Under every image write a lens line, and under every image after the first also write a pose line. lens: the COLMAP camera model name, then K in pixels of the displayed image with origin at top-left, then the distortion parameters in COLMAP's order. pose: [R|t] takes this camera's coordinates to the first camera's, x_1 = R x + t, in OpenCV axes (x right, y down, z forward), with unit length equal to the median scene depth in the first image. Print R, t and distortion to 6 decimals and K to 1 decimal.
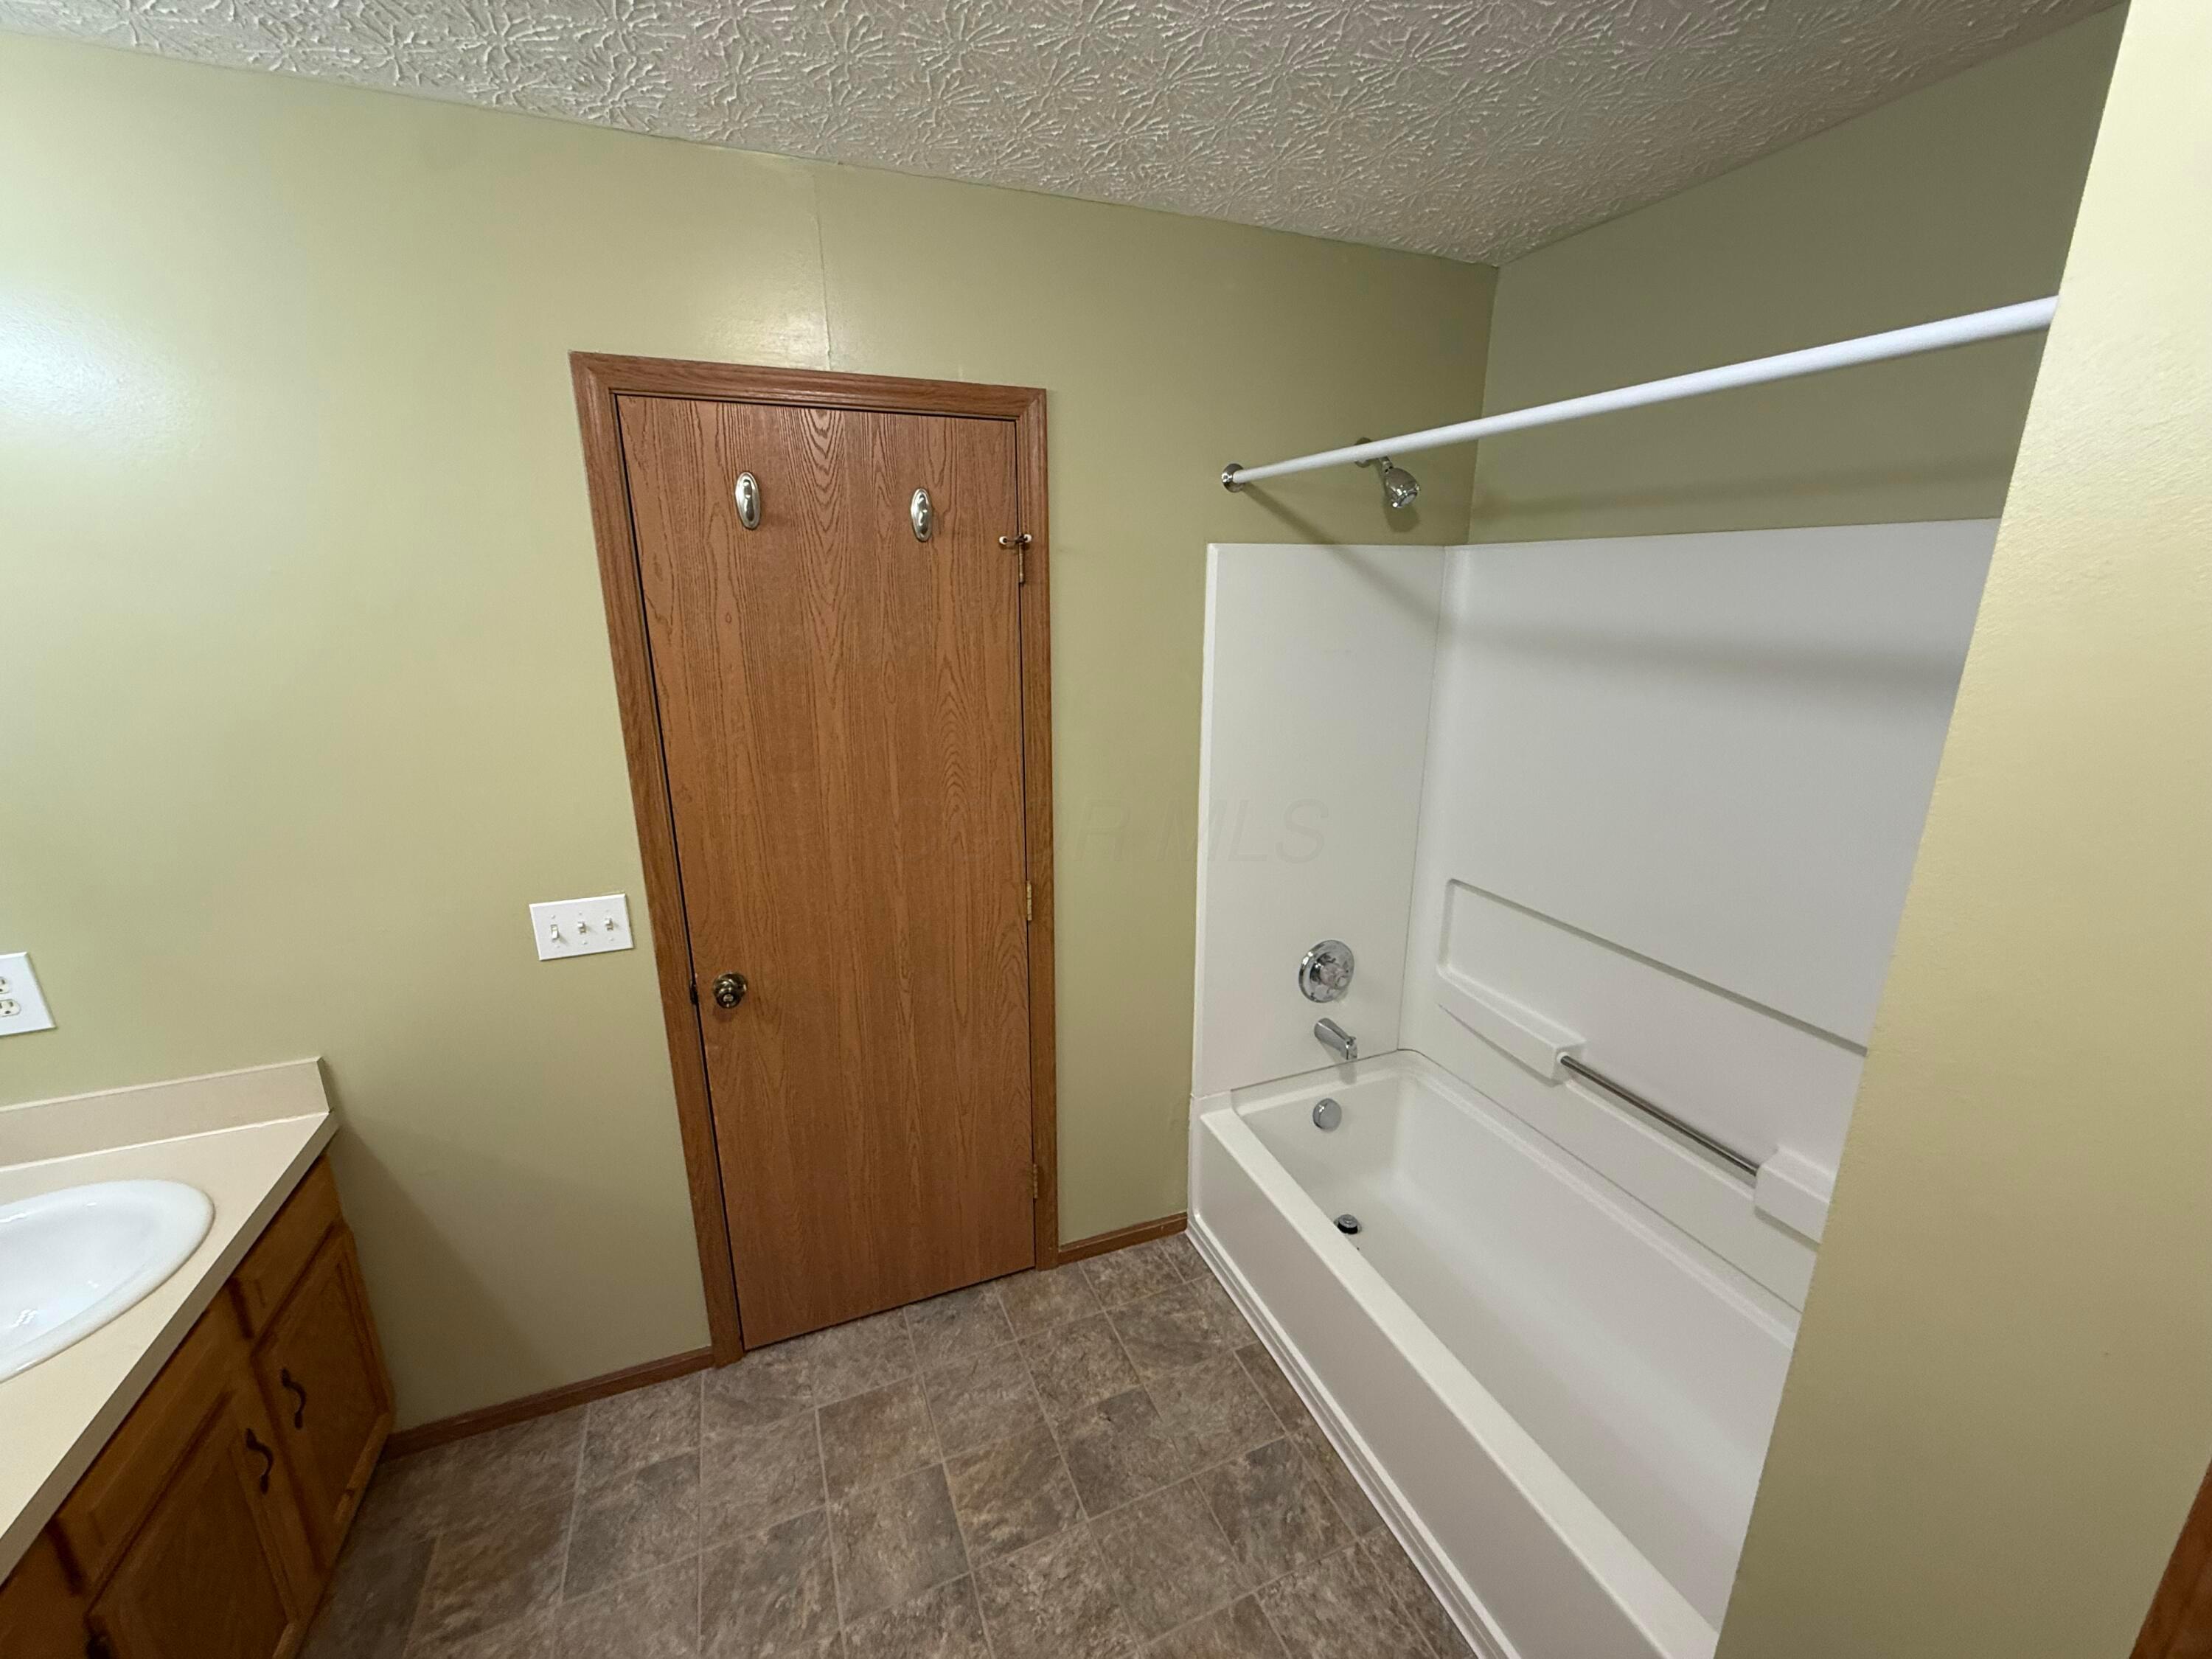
lens RADIAL K [[878.7, 0, 1101.8], [0, 878.7, 828.8], [0, 0, 1]] dist [-0.001647, -0.000088]
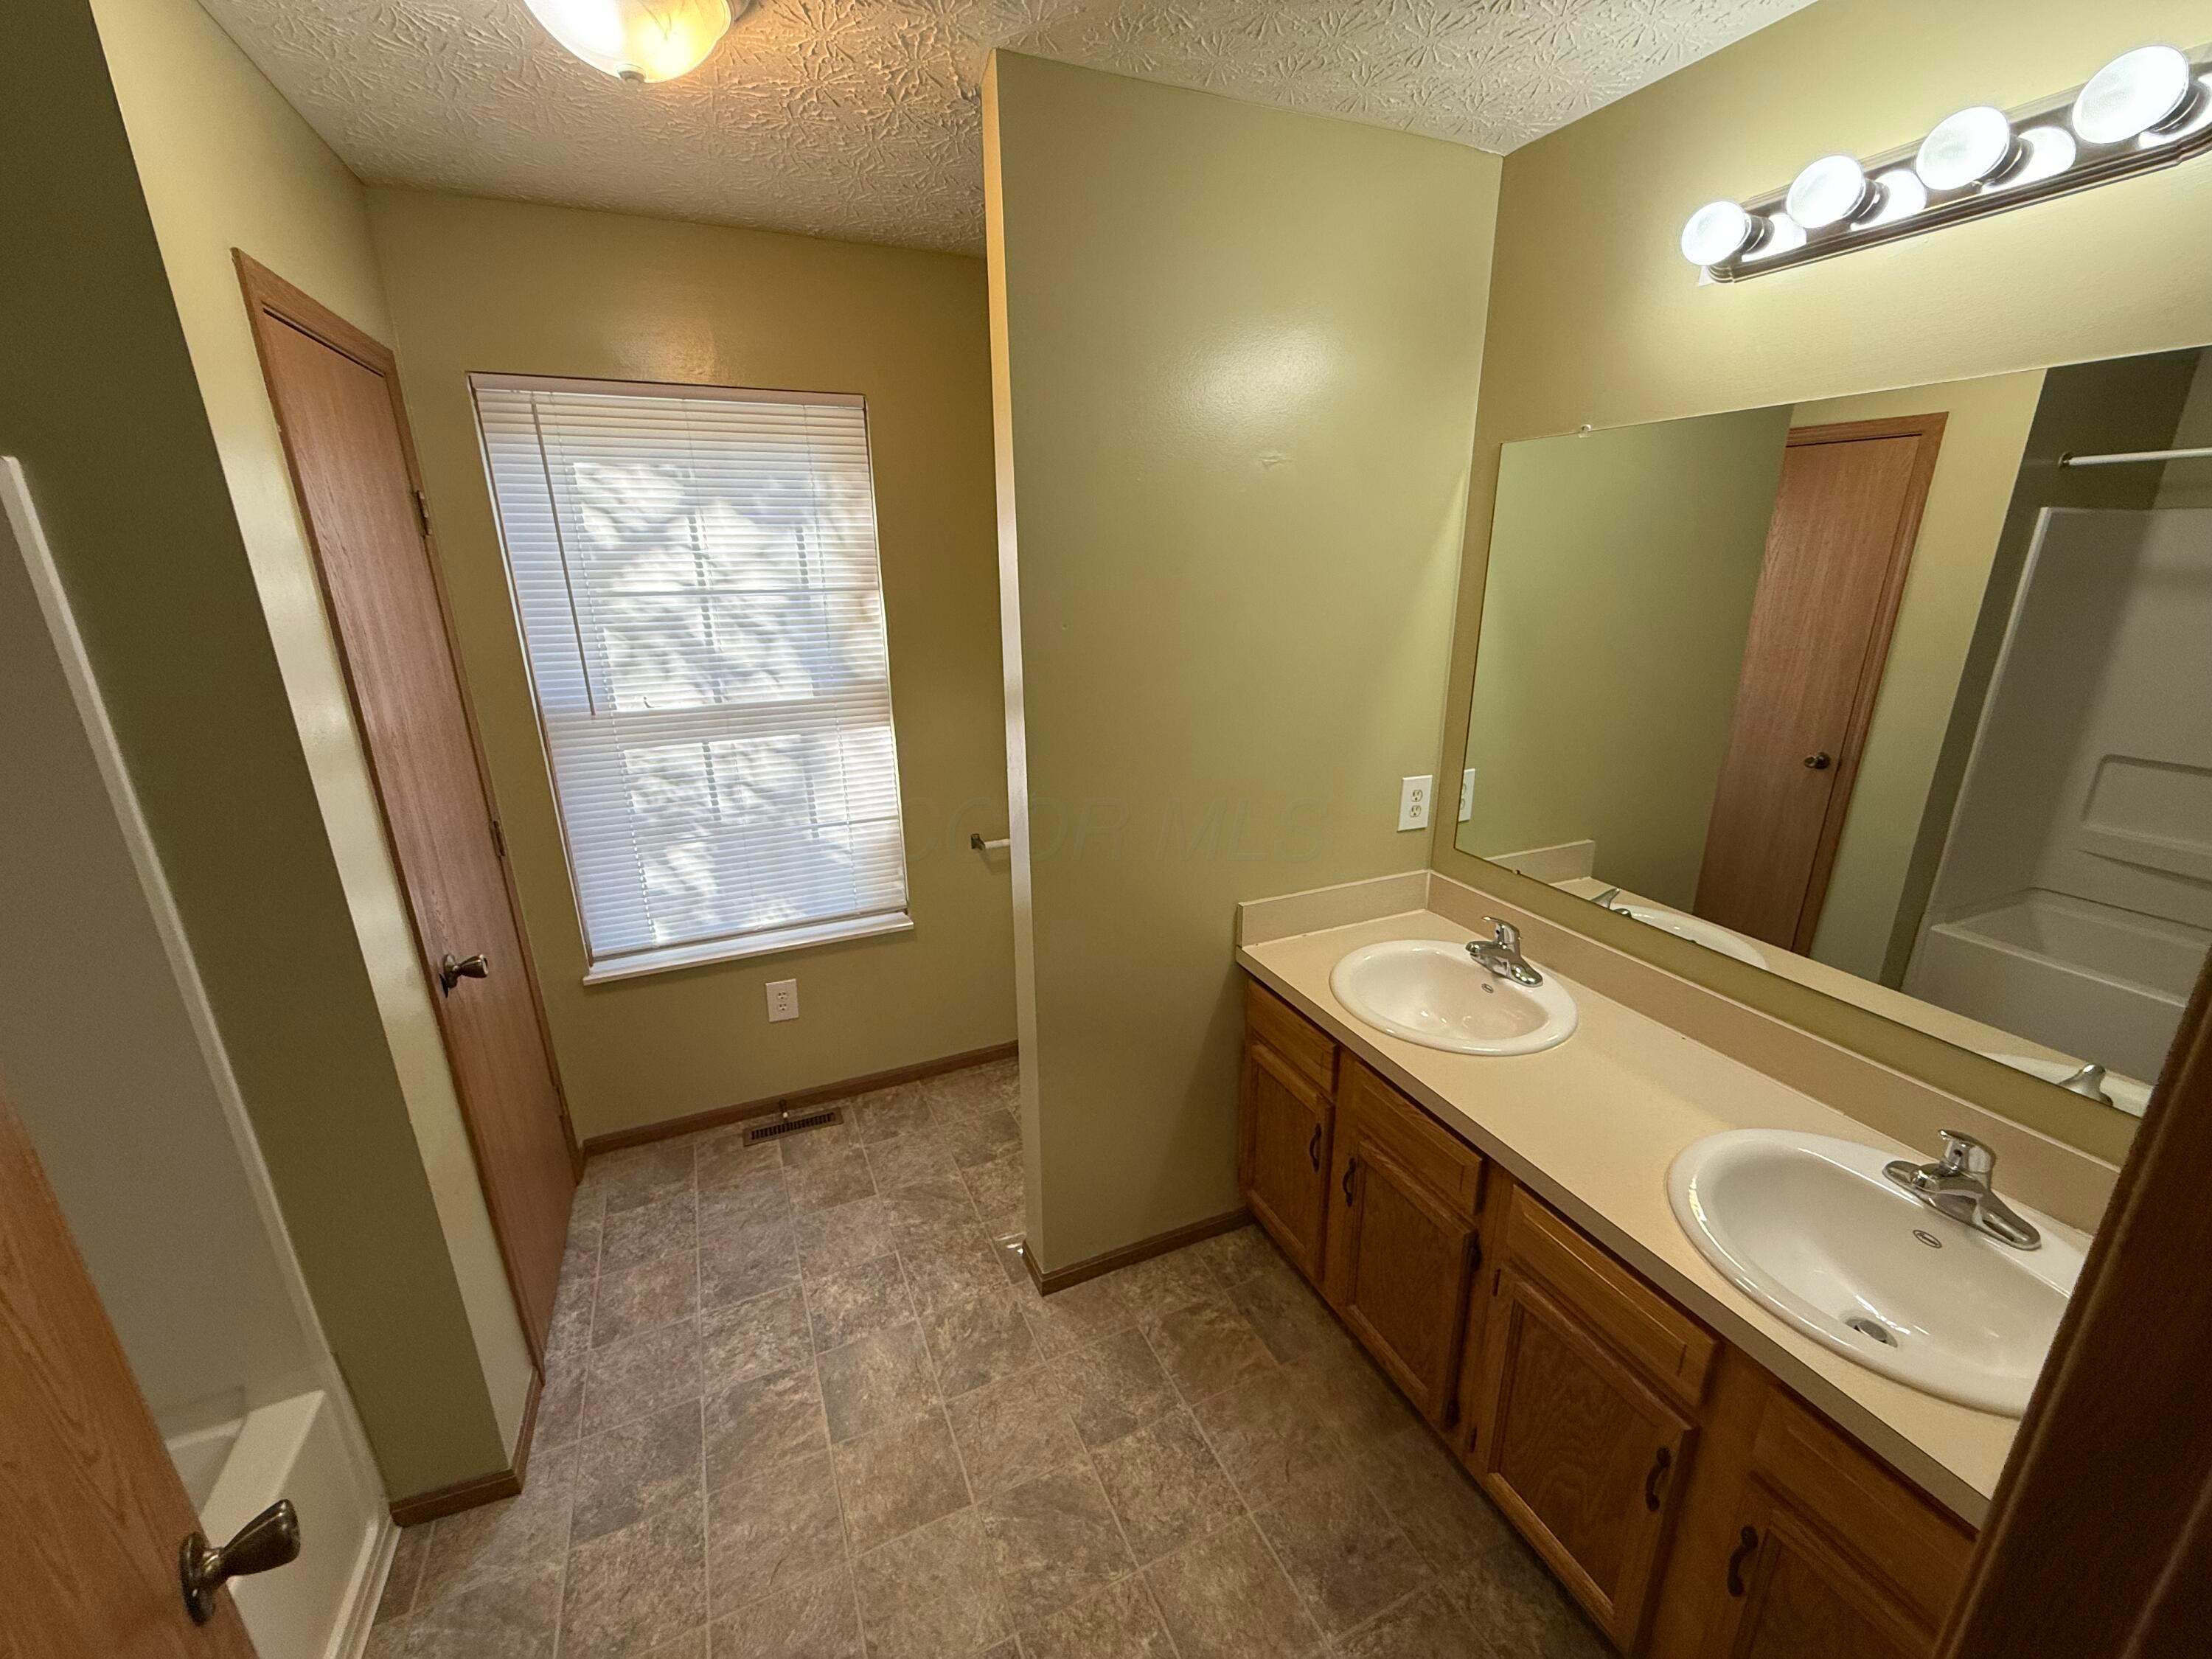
lens RADIAL K [[878.7, 0, 1098.0], [0, 878.7, 817.9], [0, 0, 1]] dist [-0.001647, -0.000088]
pose [[-0.999596, 0.016983, -0.022798, -0.478417], [0.001941, 0.840842, 0.541278, -0.395813], [0.028362, 0.541015, -0.840535, 1.486058]]
